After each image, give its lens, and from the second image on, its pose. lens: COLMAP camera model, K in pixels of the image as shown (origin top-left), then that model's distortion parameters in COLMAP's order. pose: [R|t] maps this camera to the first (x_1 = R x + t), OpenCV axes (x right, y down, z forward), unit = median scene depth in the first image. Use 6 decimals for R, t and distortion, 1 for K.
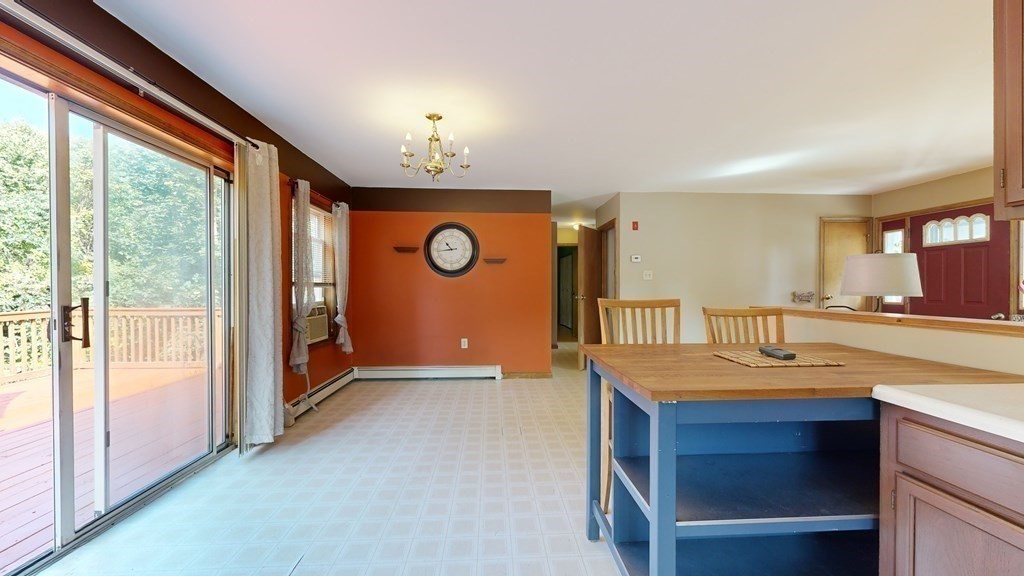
lens RADIAL K [[374.7, 0, 511.0], [0, 374.7, 291.7], [0, 0, 1]] dist [-0.001012, -0.000531]
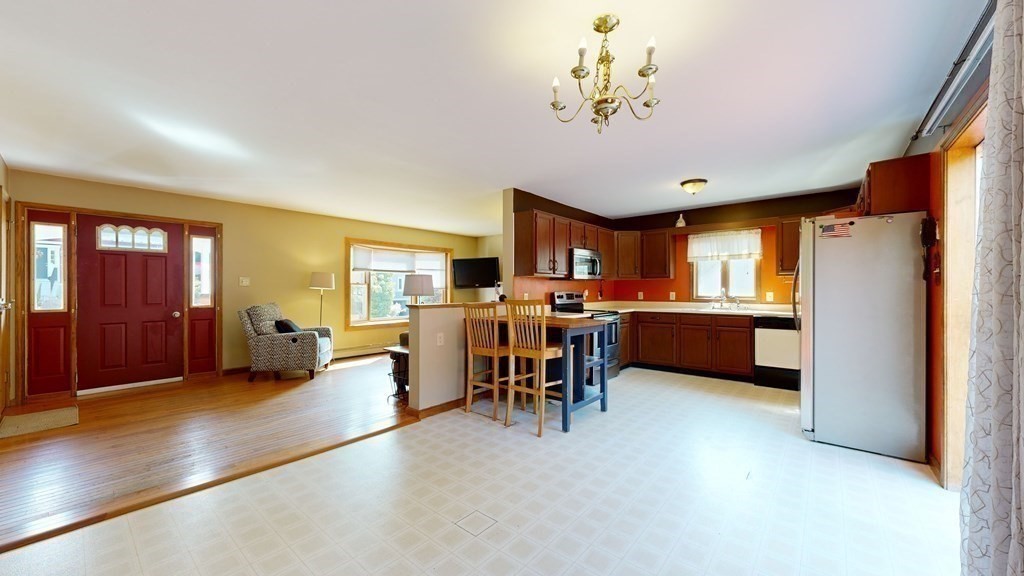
lens RADIAL K [[374.7, 0, 511.8], [0, 374.7, 288.3], [0, 0, 1]] dist [-0.001012, -0.000531]
pose [[-0.728087, 0.004130, 0.685472, -0.359157], [0.005672, 0.999984, -0.000001, -0.015095], [-0.685461, 0.003888, -0.728099, 1.071879]]
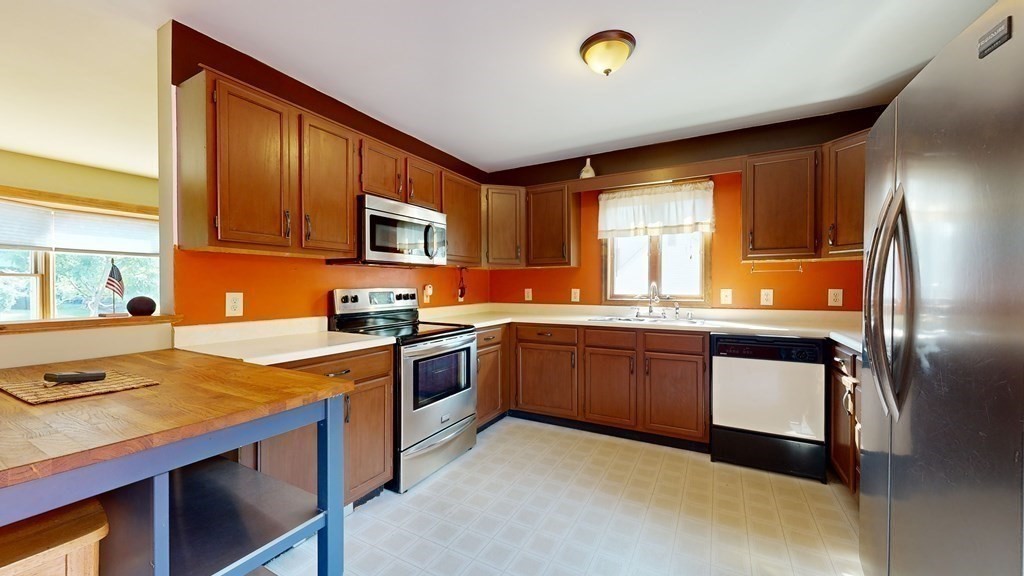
lens RADIAL K [[374.7, 0, 511.0], [0, 374.7, 289.9], [0, 0, 1]] dist [-0.001012, -0.000531]
pose [[-0.849648, -0.003202, 0.527341, -0.156013], [0.005993, 0.999858, 0.015727, -0.008979], [-0.527317, 0.016523, -0.849508, 0.419729]]
